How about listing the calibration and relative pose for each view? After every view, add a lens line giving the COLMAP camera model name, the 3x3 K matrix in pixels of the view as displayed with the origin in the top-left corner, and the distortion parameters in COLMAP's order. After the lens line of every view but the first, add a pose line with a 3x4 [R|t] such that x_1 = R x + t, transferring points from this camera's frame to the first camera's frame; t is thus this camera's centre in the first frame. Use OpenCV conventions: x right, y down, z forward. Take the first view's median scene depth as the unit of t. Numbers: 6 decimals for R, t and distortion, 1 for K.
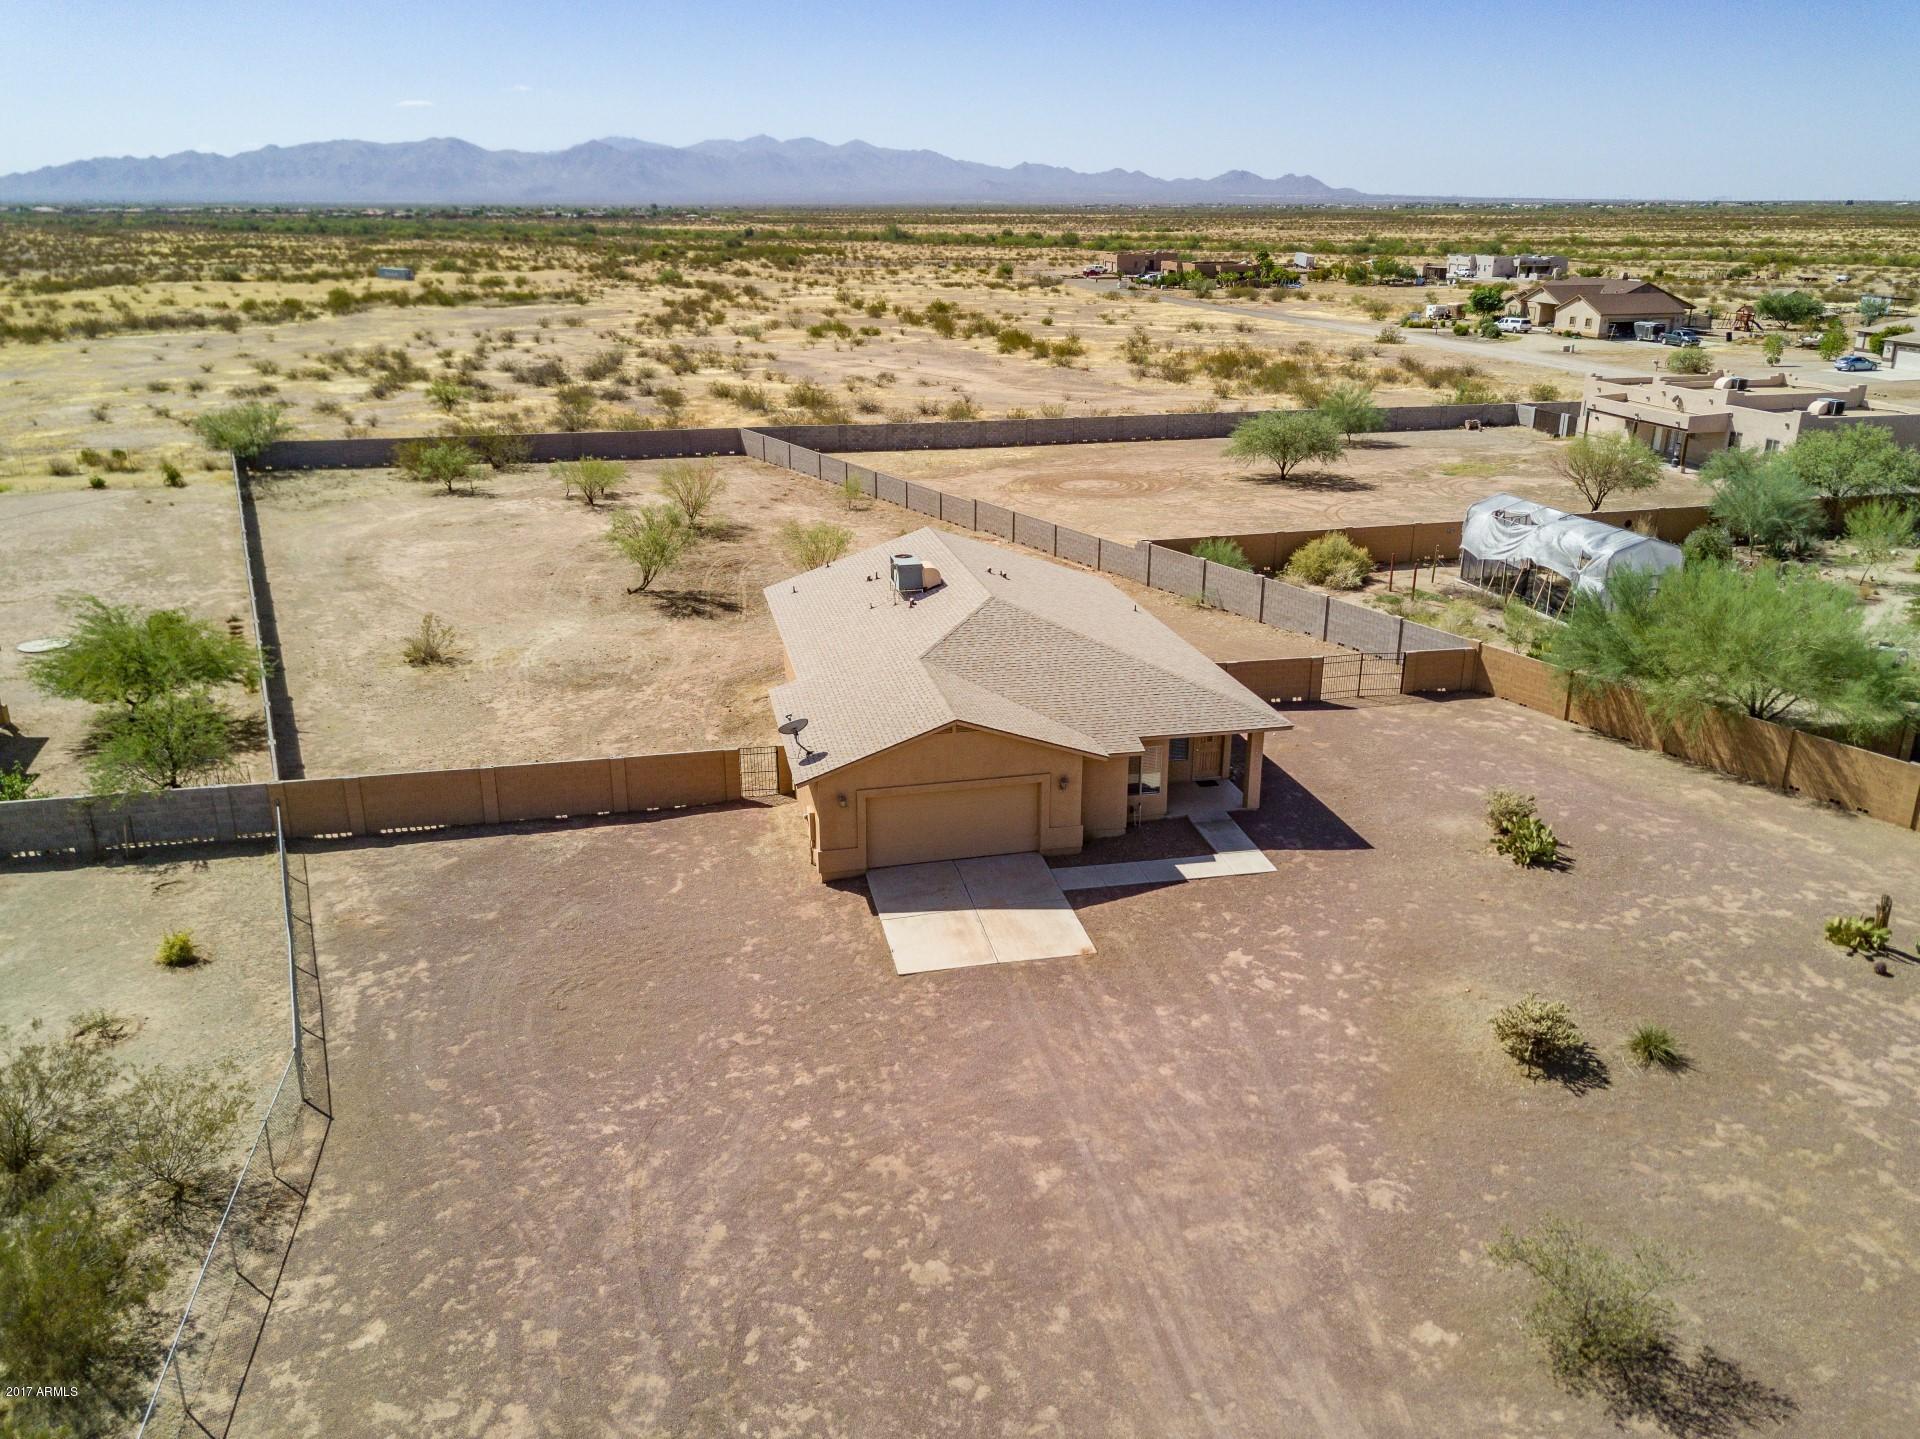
lens RADIAL K [[1488.4, 0, 982.5], [0, 1488.4, 680.4], [0, 0, 1]] dist [0.015321, 0.017390]
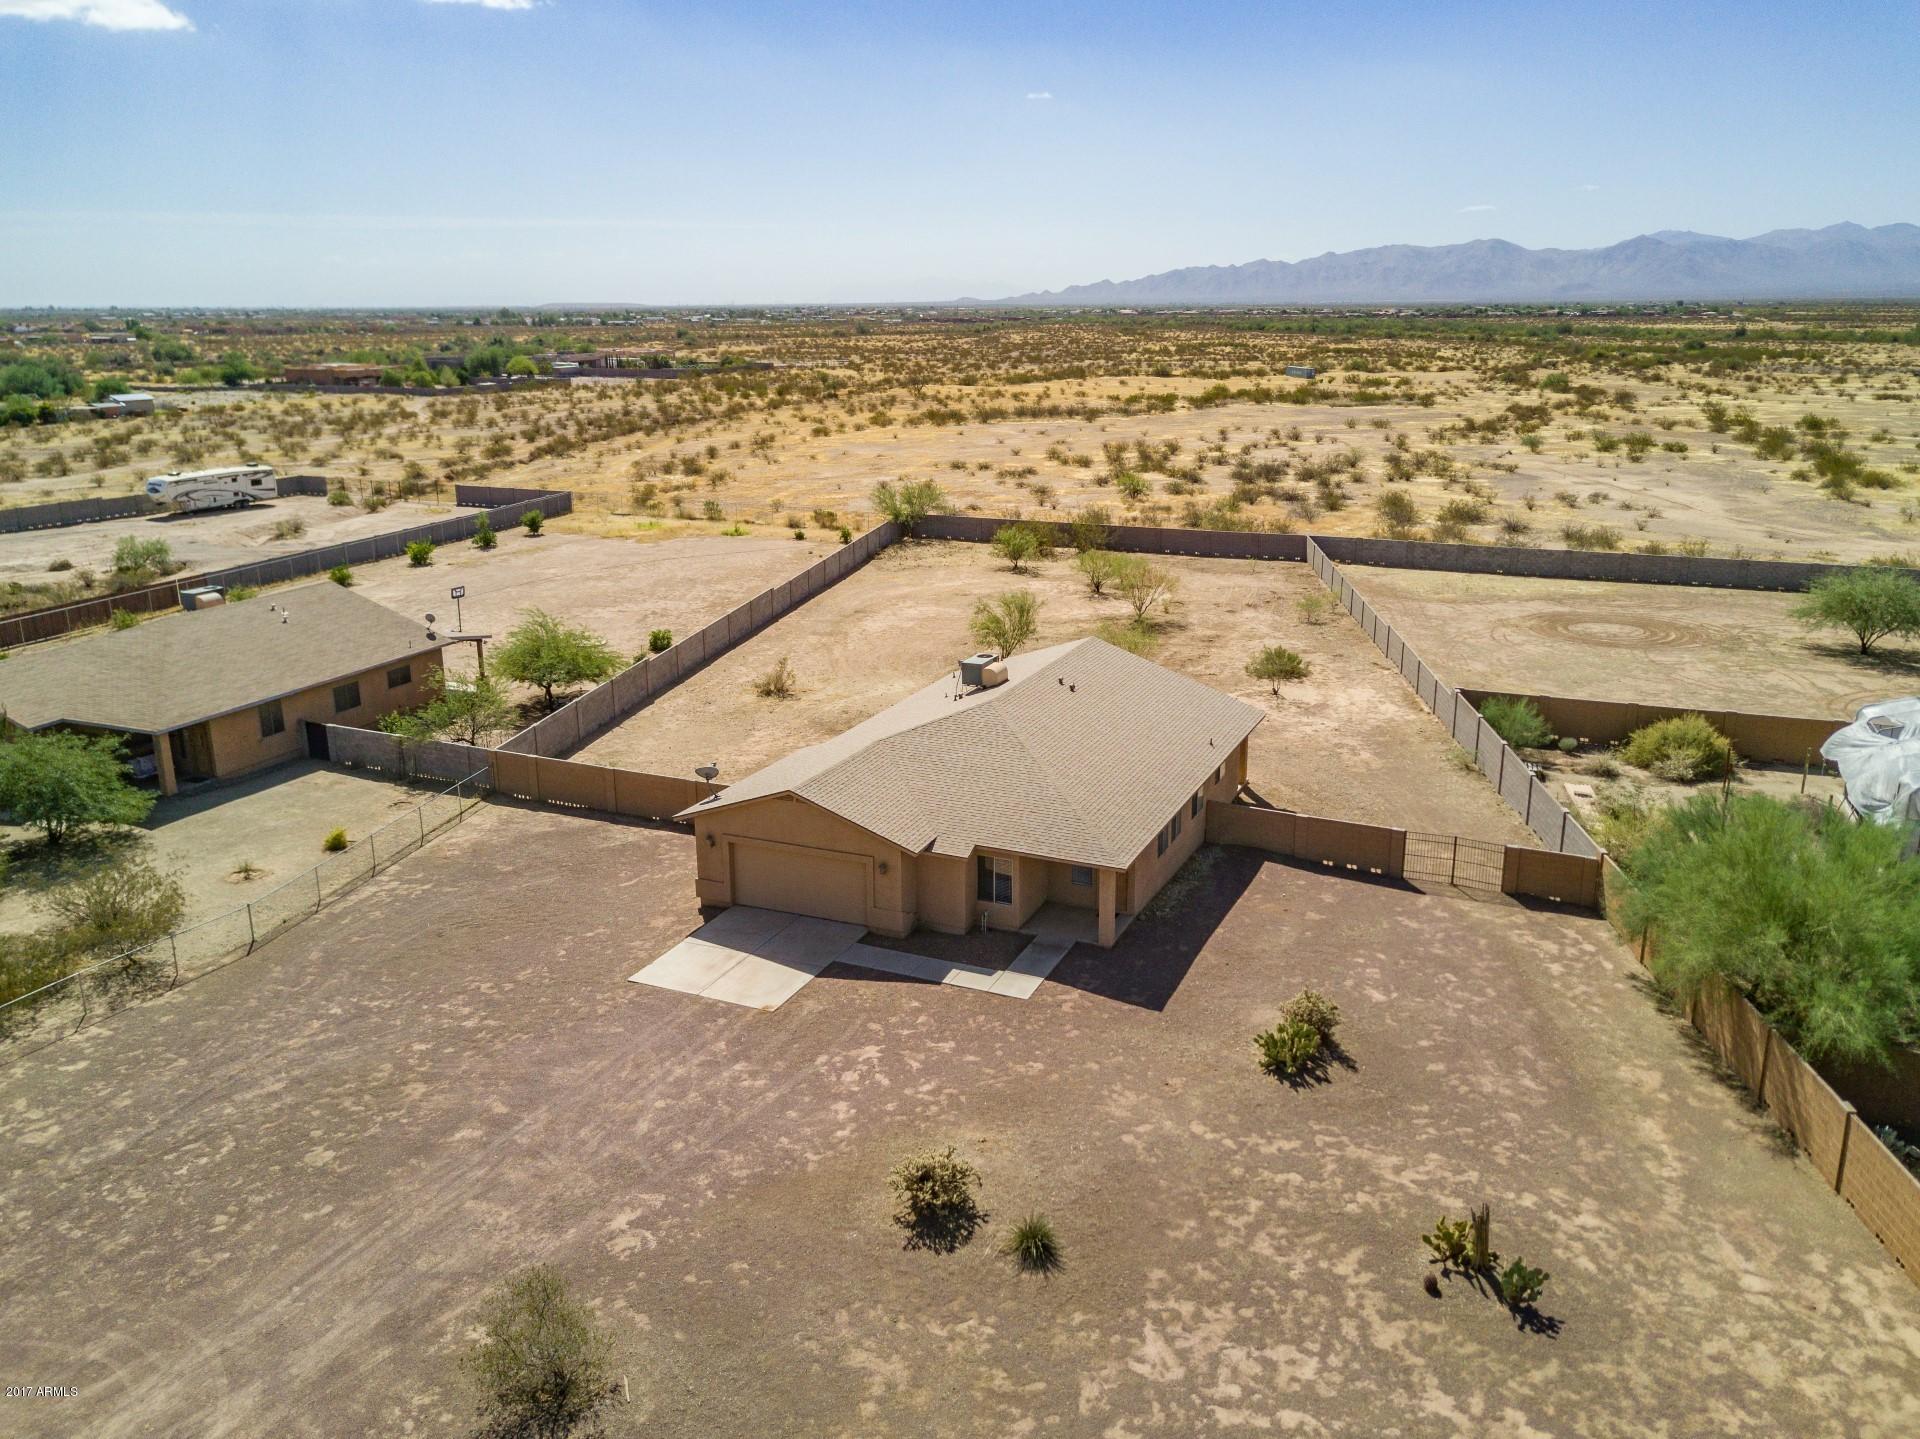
lens RADIAL K [[1483.8, 0, 979.8], [0, 1483.8, 696.0], [0, 0, 1]] dist [0.004731, 0.032925]
pose [[0.798798, 0.150428, -0.582489, 0.684994], [-0.179099, 0.983795, 0.008457, -0.073943], [0.574321, 0.097567, 0.812795, 0.130499]]
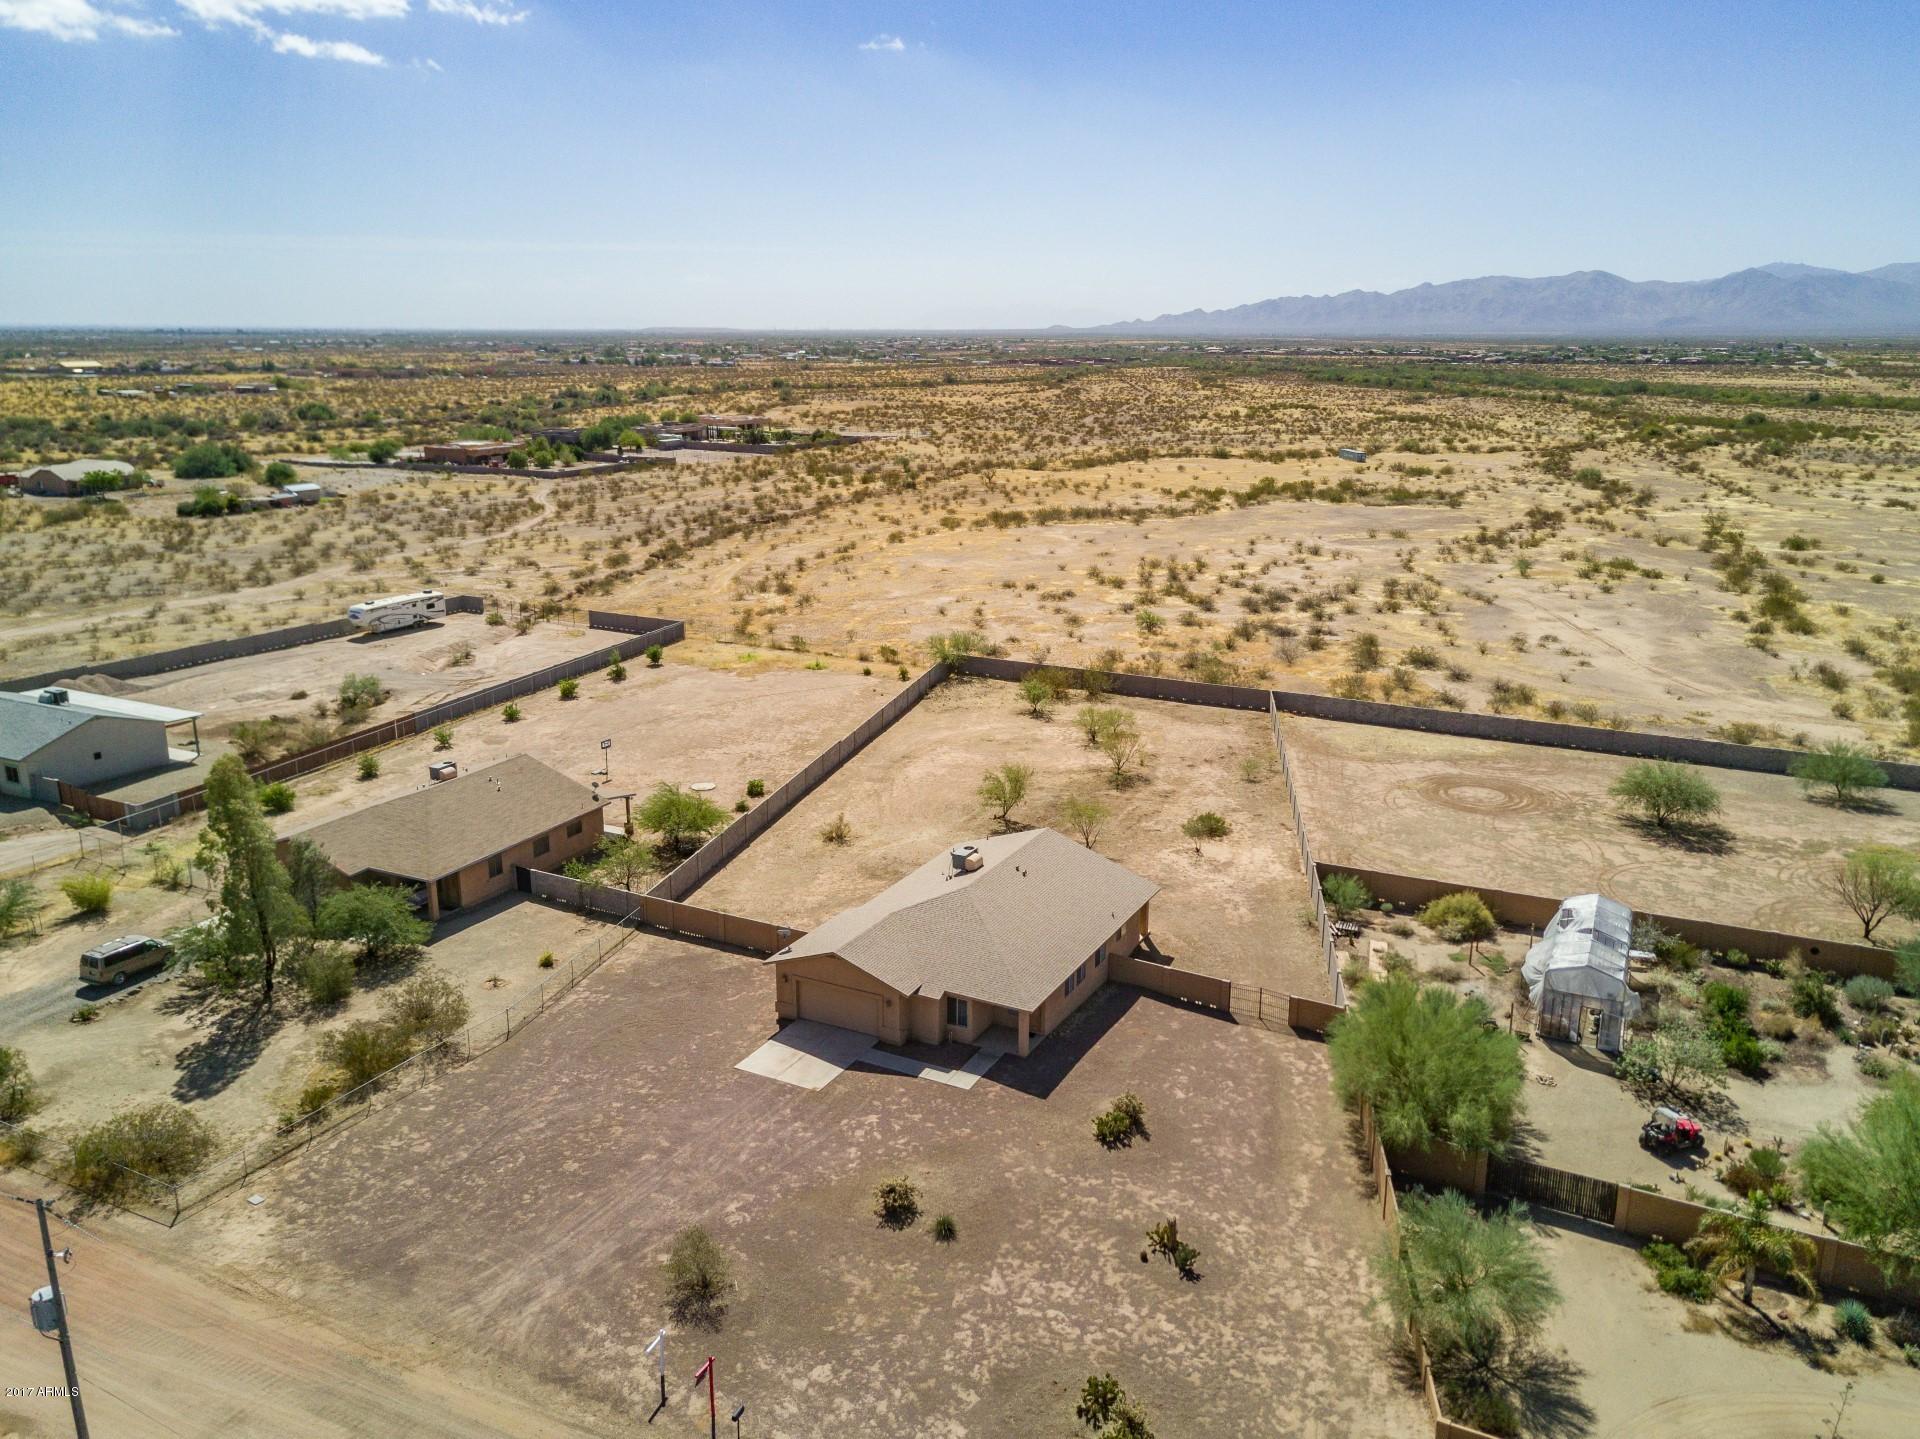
lens RADIAL K [[1483.8, 0, 979.8], [0, 1483.8, 696.0], [0, 0, 1]] dist [0.004731, 0.032925]
pose [[0.760994, 0.158975, -0.628979, 1.135048], [-0.201682, 0.979445, 0.003543, -0.304064], [0.616613, 0.124158, 0.777414, -0.351984]]
